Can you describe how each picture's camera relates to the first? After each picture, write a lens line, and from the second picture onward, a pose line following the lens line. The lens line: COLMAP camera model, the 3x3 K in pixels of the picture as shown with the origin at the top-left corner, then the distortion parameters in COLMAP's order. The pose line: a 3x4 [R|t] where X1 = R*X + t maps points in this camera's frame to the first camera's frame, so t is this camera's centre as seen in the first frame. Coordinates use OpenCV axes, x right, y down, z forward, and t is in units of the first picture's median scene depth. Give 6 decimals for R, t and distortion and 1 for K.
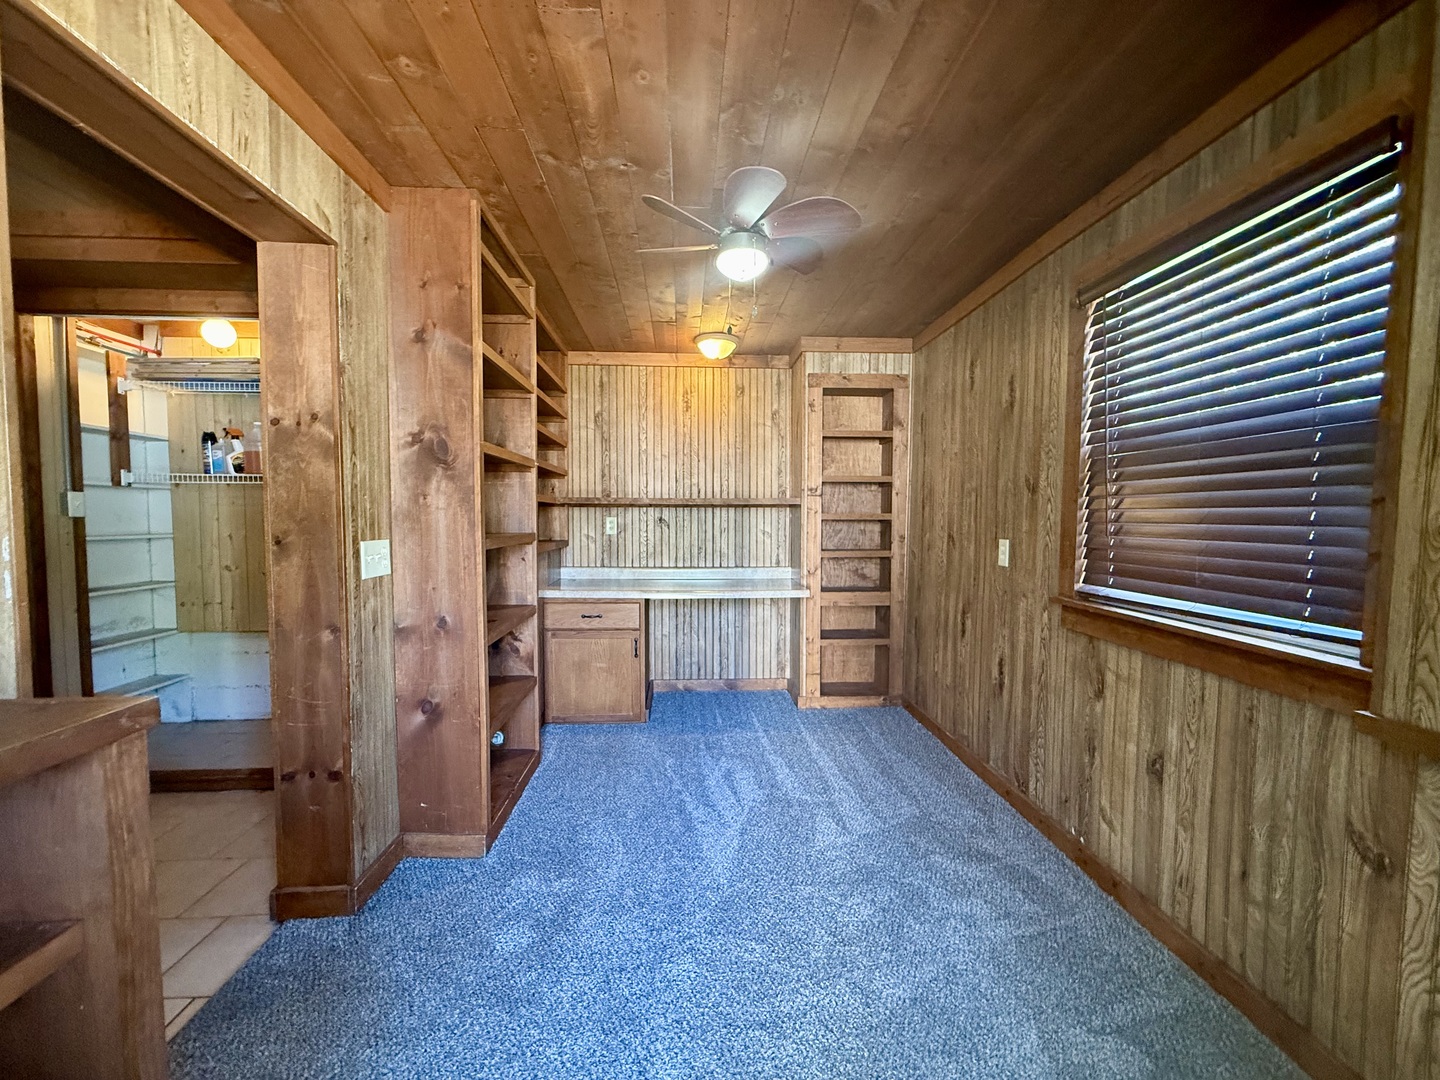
lens RADIAL K [[572.3, 0, 718.5], [0, 572.3, 540.2], [0, 0, 1]] dist [0.002085, -0.001112]
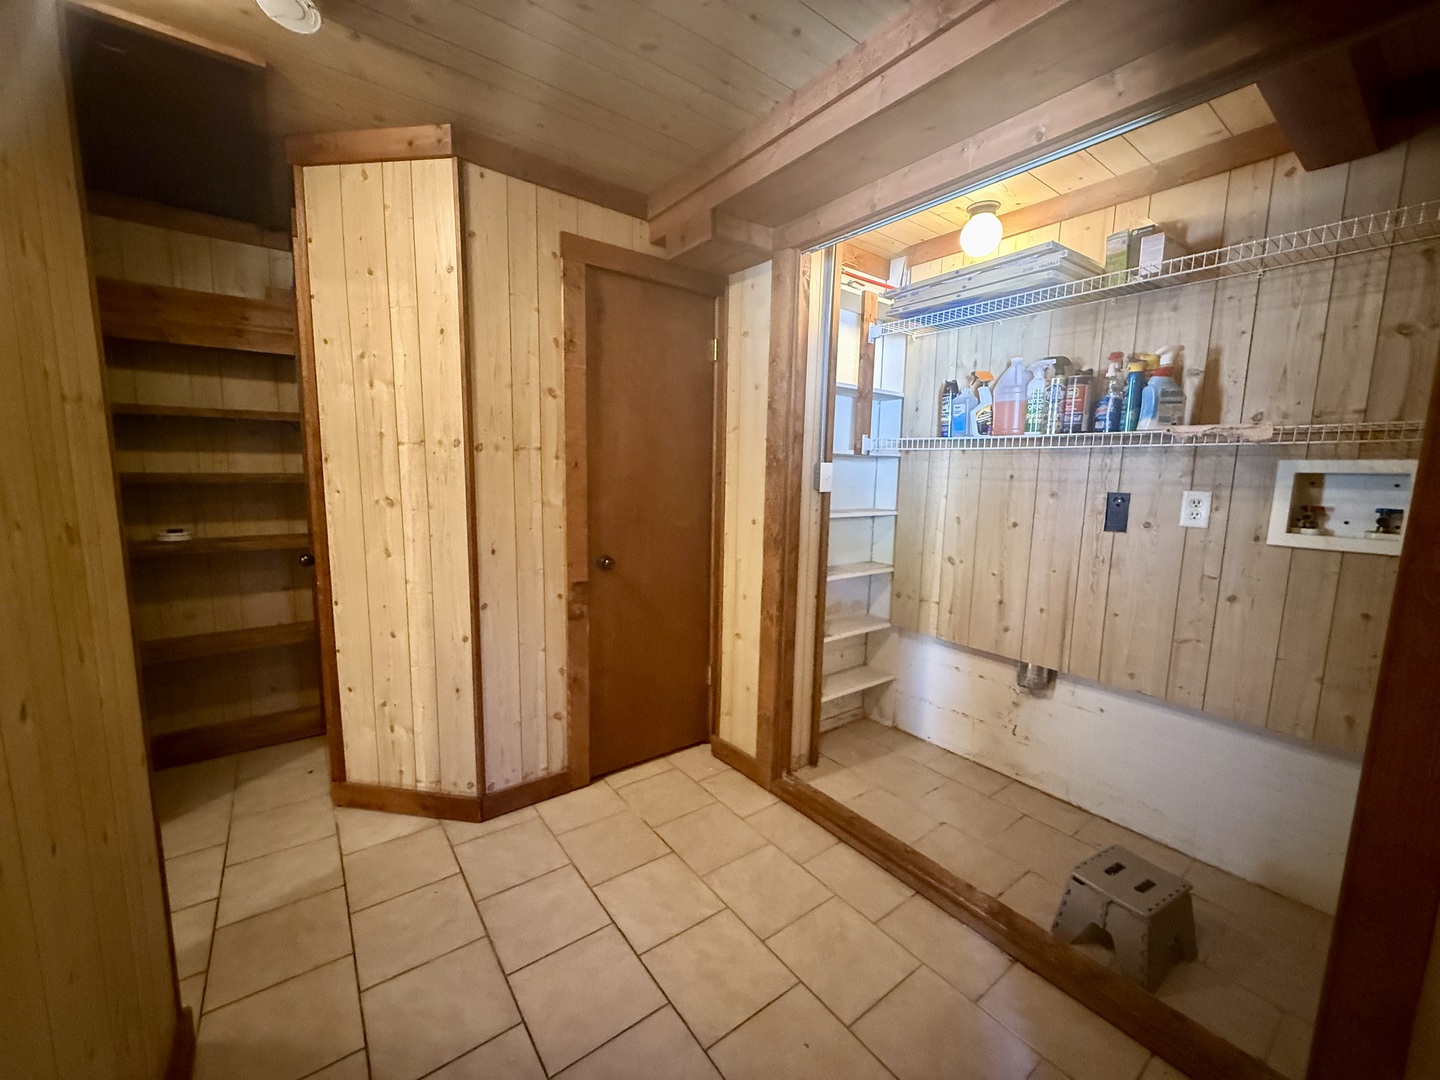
lens RADIAL K [[572.3, 0, 717.5], [0, 572.3, 540.6], [0, 0, 1]] dist [0.002085, -0.001112]
pose [[0.559105, 0.116223, -0.820911, -0.406209], [-0.056261, 0.993162, 0.102293, -0.038724], [0.827186, -0.011007, 0.561820, 0.311418]]
